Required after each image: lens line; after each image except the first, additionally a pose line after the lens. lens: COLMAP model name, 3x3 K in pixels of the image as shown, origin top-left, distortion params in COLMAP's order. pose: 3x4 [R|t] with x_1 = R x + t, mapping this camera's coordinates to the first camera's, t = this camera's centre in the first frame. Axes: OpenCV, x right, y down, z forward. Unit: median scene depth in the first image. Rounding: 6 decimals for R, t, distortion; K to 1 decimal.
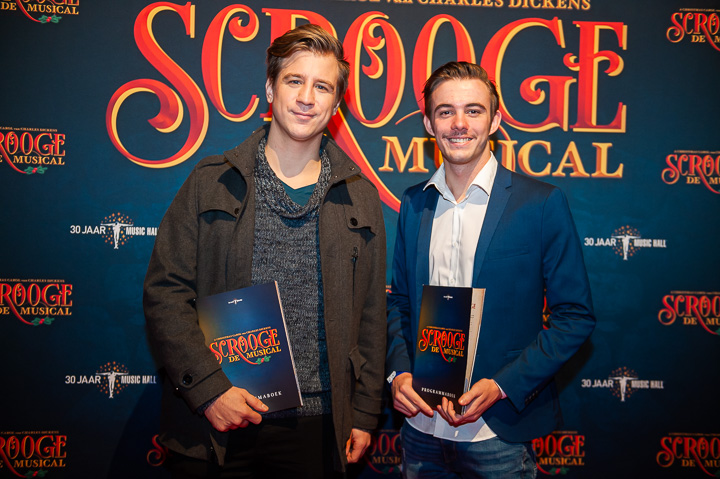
lens RADIAL K [[998.2, 0, 359.1], [0, 998.2, 244.3], [0, 0, 1]] dist [0.130205, 0.000000]
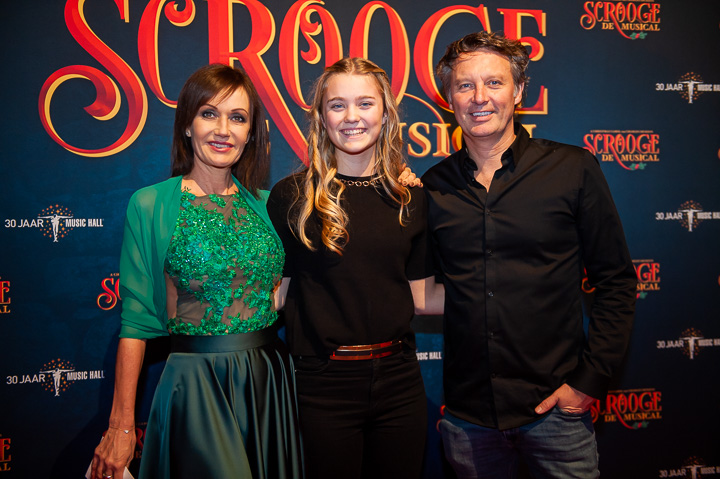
lens RADIAL K [[994.5, 0, 383.1], [0, 994.5, 248.3], [0, 0, 1]] dist [0.126227, 0.000000]
pose [[0.982414, -0.040142, 0.182351, -0.106738], [0.036275, 0.999042, 0.024496, -0.001700], [-0.183159, -0.017451, 0.982928, -0.007831]]
